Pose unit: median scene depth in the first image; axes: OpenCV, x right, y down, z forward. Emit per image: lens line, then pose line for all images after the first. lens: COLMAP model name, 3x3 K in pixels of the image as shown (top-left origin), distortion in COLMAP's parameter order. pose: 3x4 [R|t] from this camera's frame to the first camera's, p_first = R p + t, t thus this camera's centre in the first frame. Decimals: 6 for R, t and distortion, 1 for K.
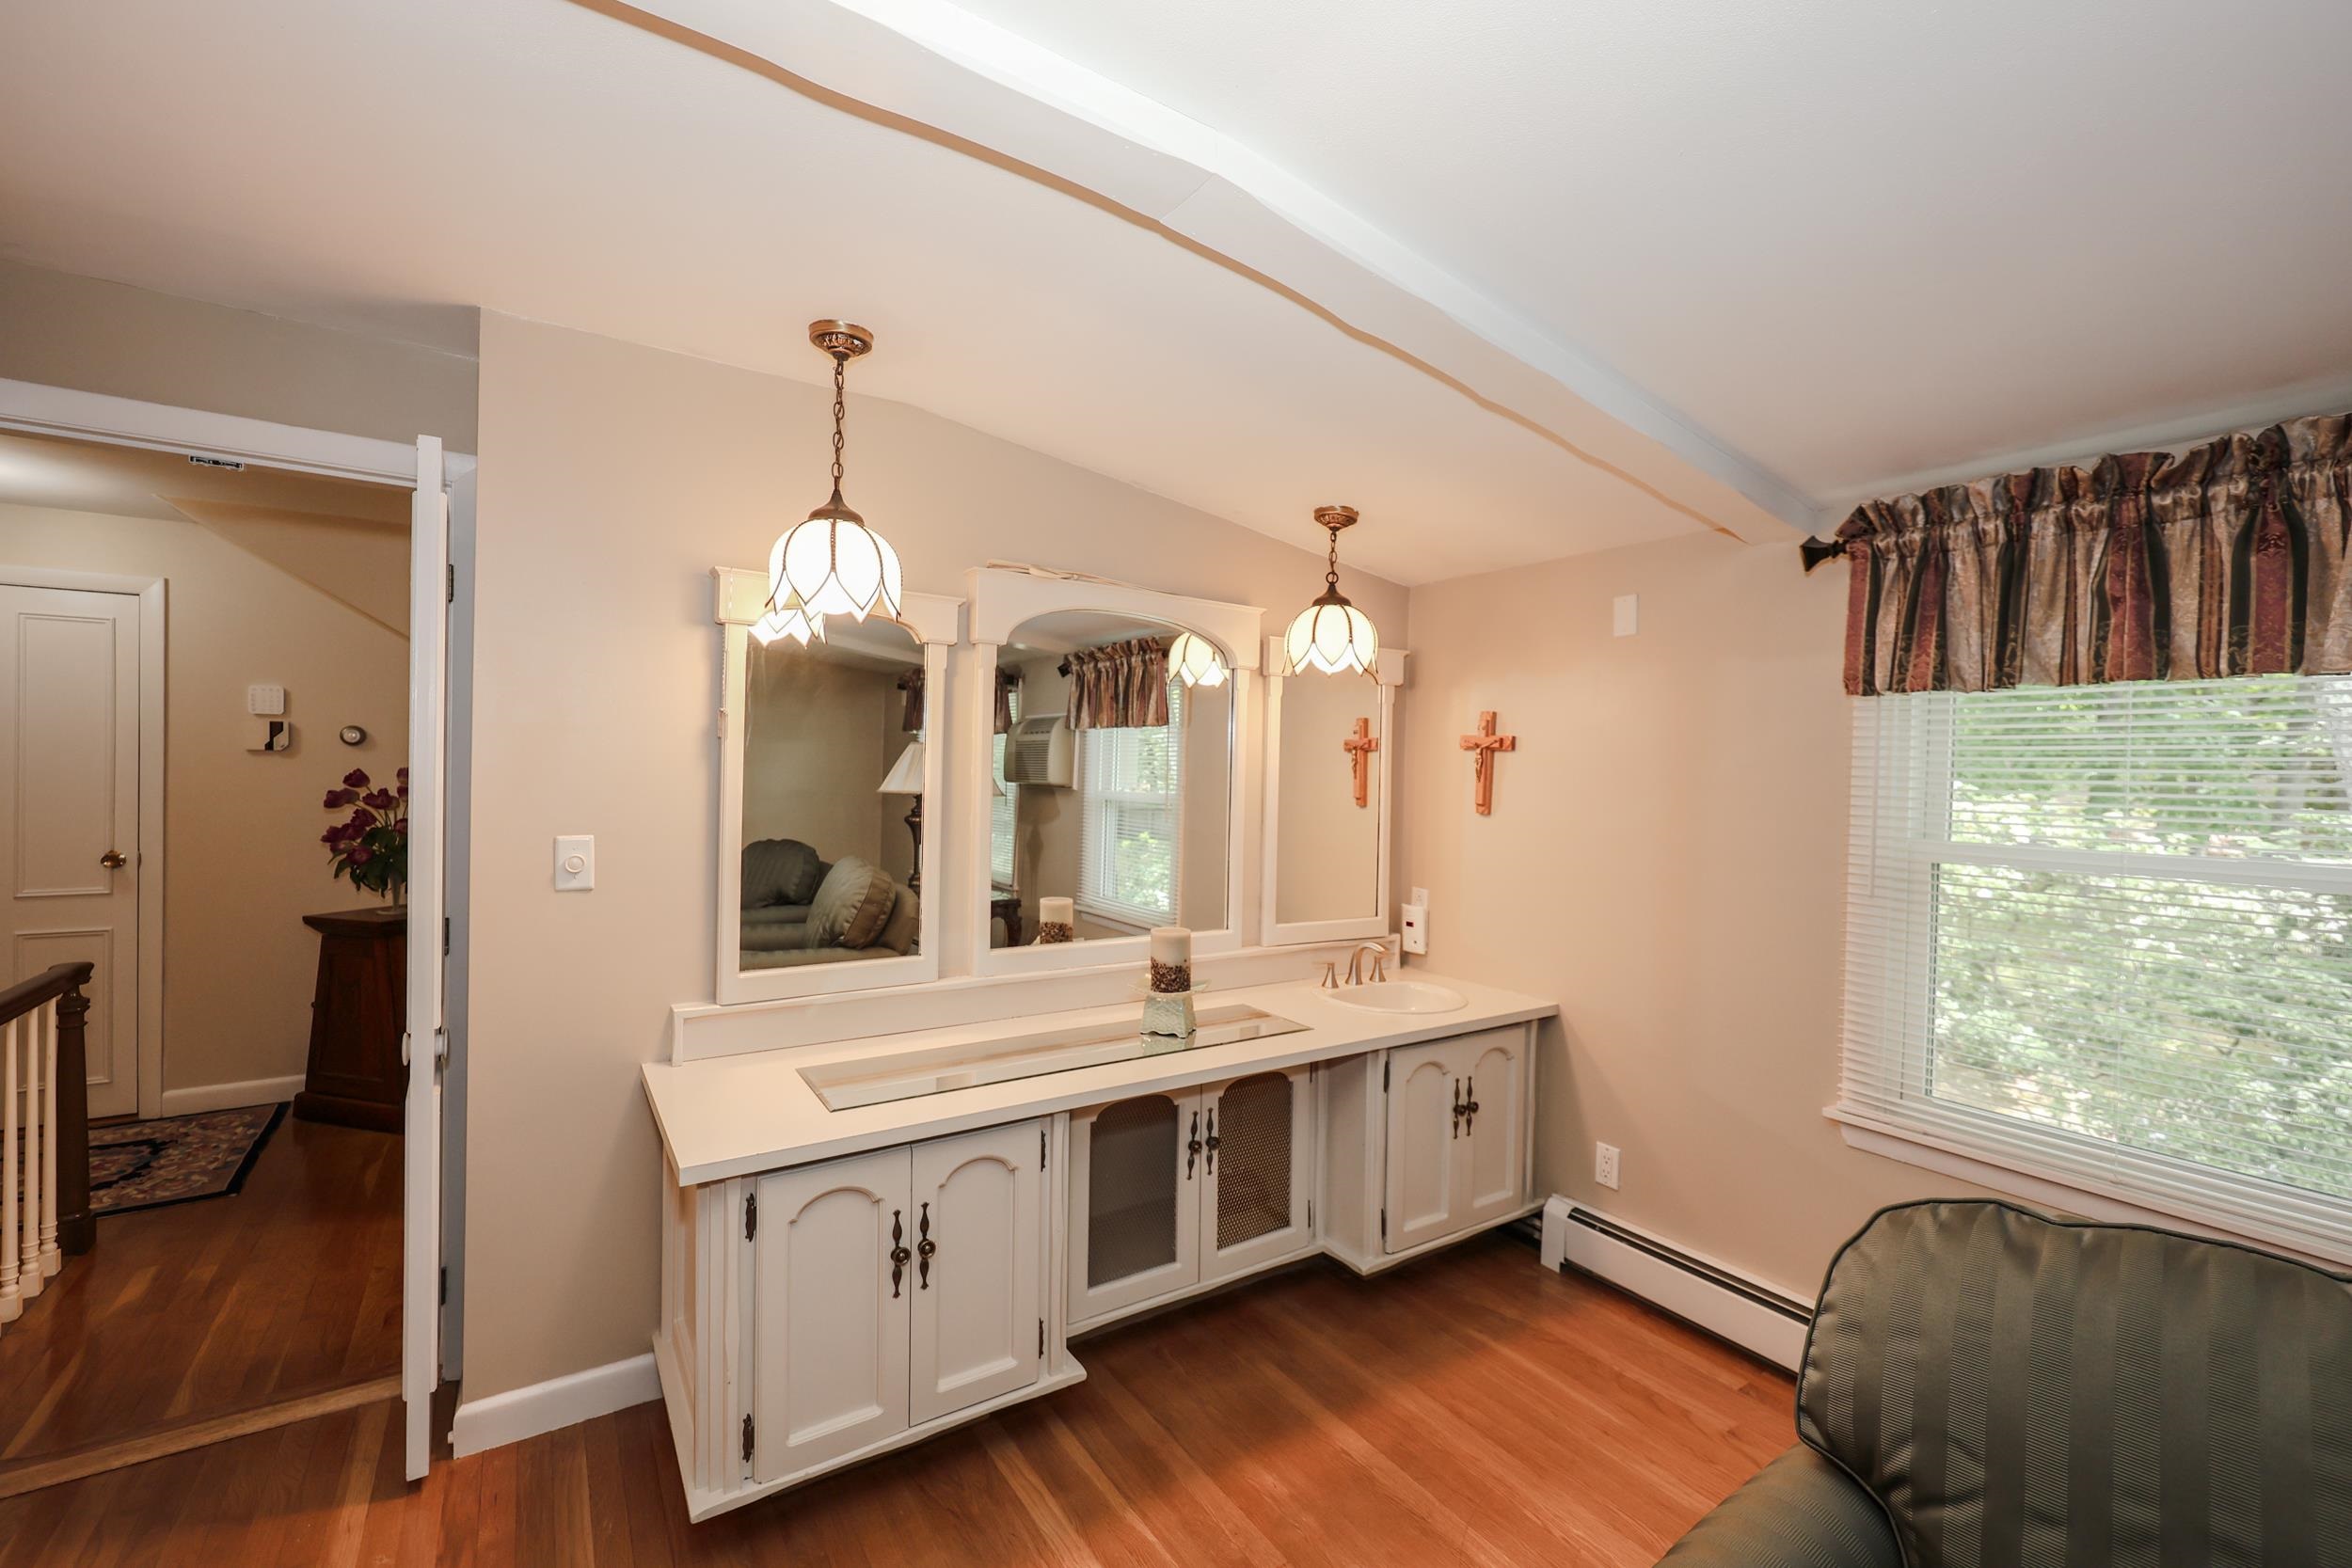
lens RADIAL K [[971.7, 0, 1172.3], [0, 971.7, 780.3], [0, 0, 1]] dist [-0.001114, -0.000140]
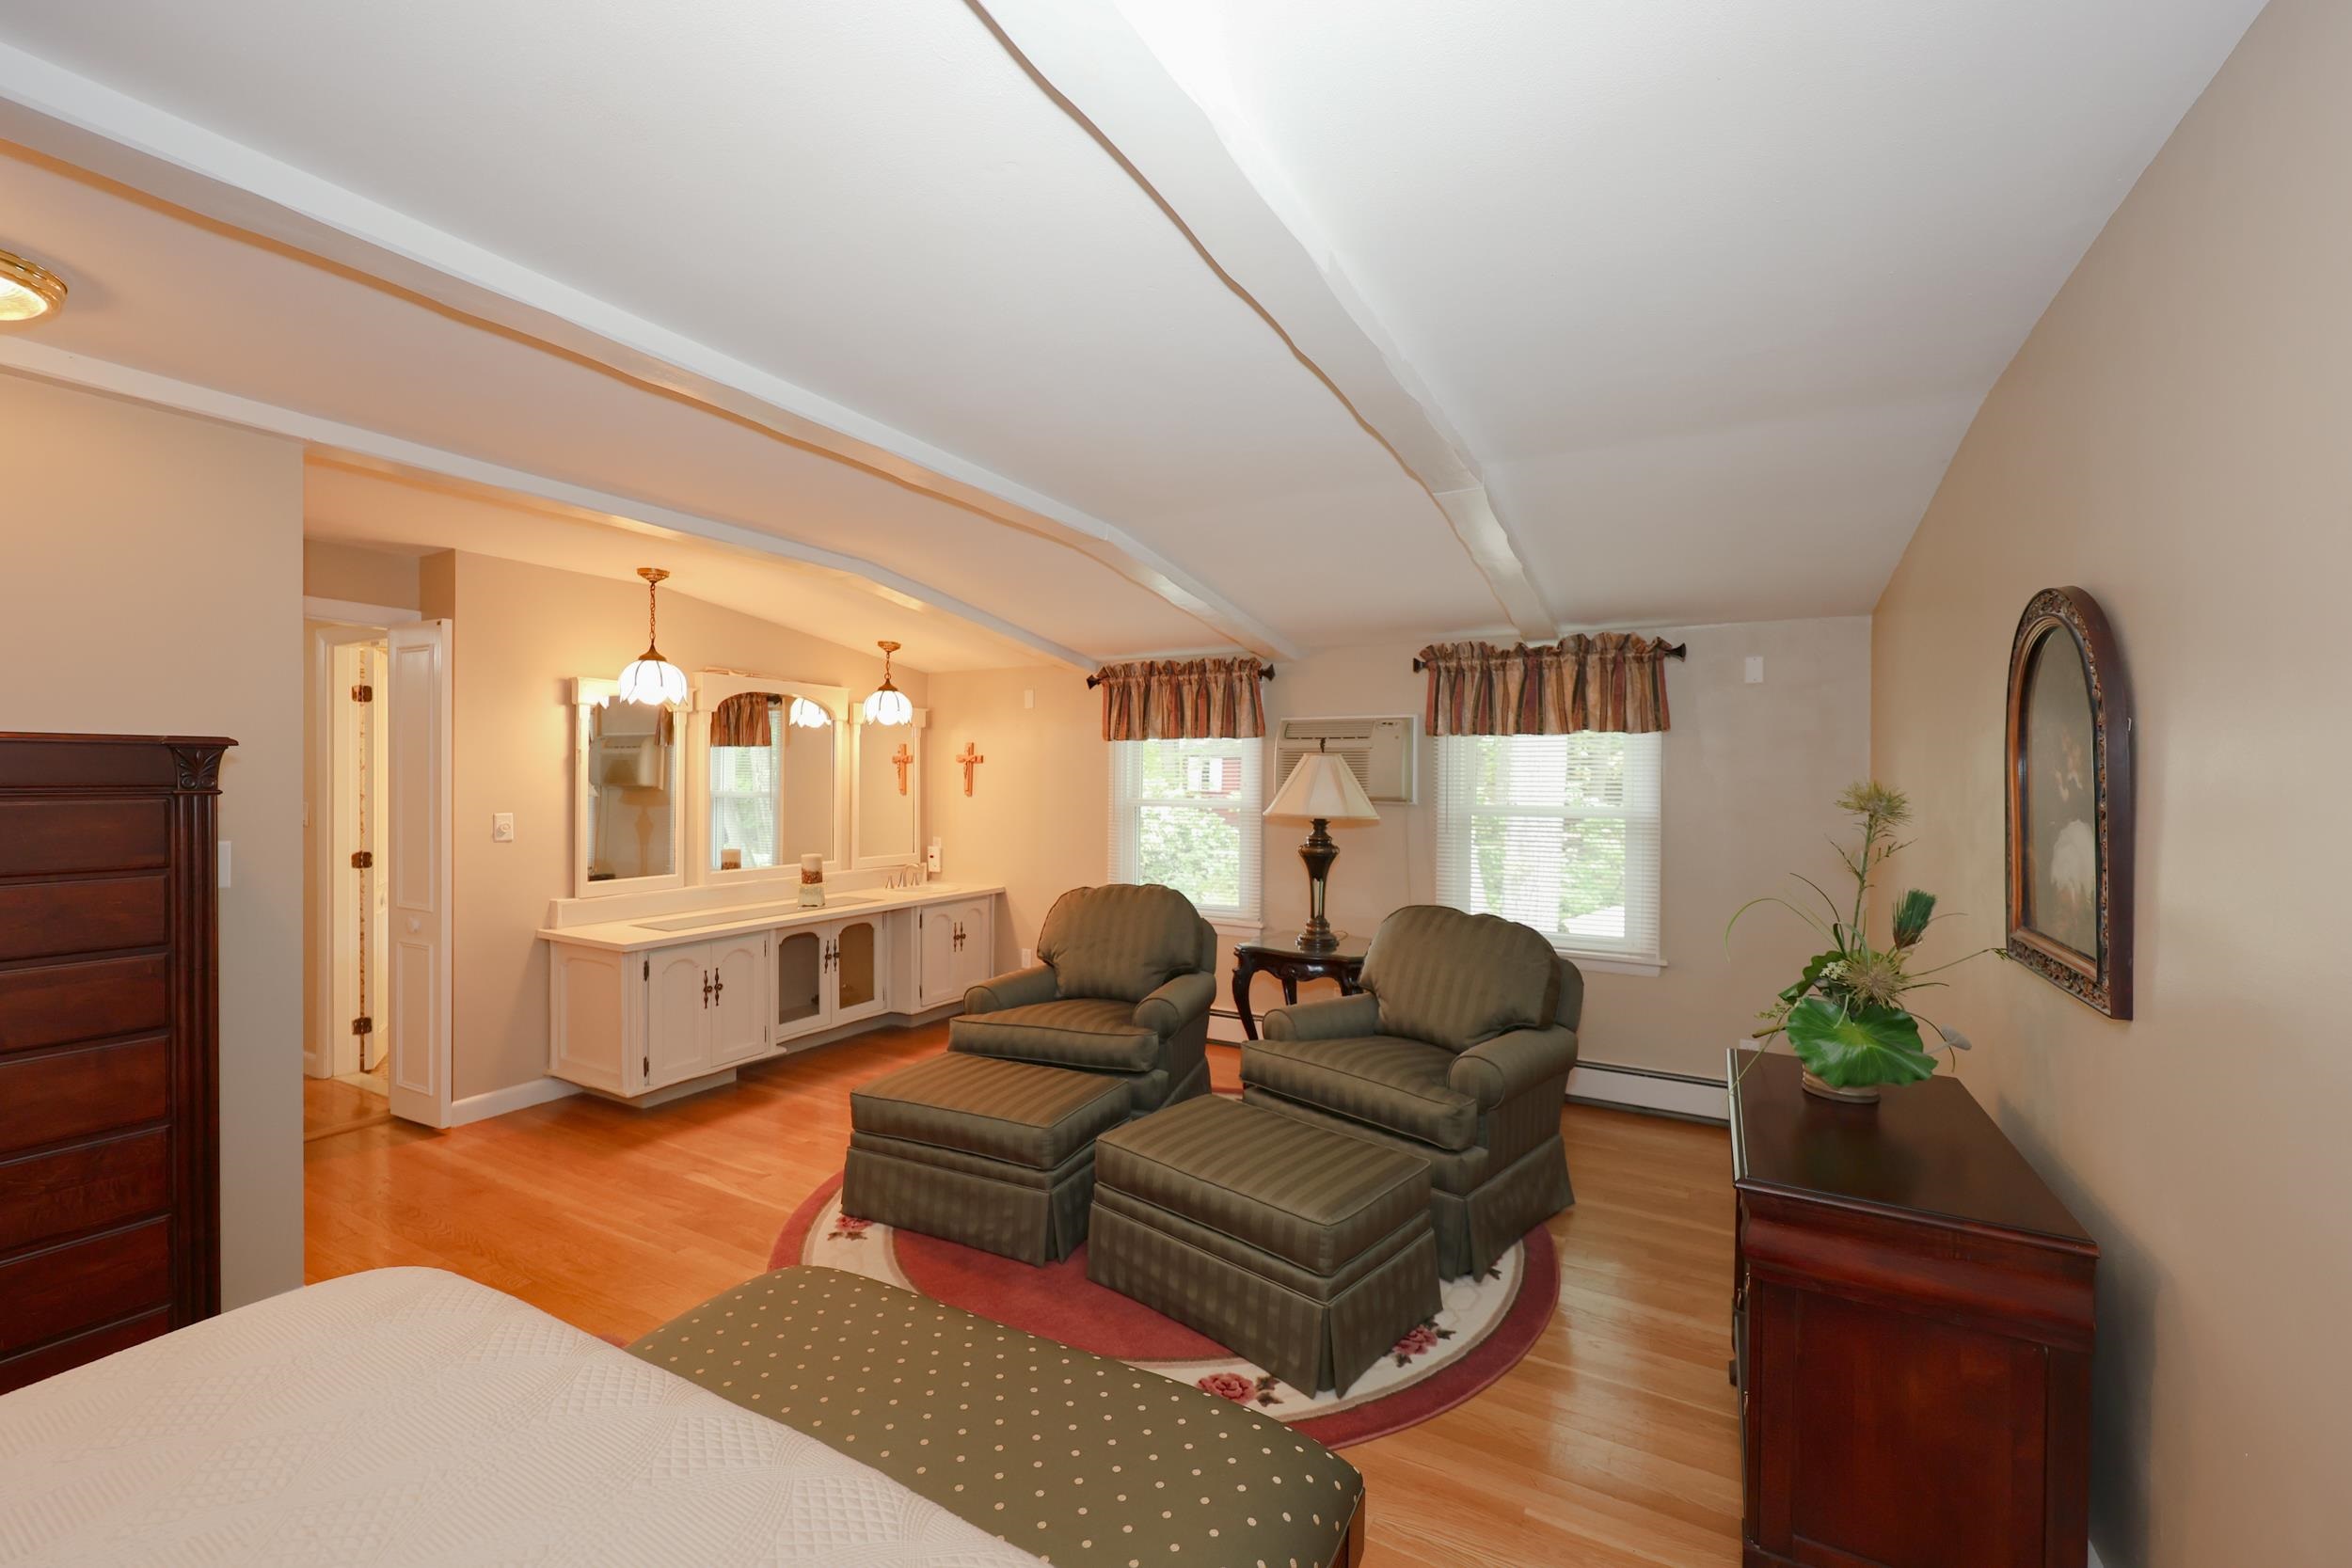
lens RADIAL K [[971.7, 0, 1172.3], [0, 971.7, 780.3], [0, 0, 1]] dist [-0.001114, -0.000140]
pose [[0.888937, -0.019221, 0.457626, -0.284627], [0.020780, 0.999783, 0.001628, 0.014015], [-0.457558, 0.008062, 0.889143, -1.265858]]
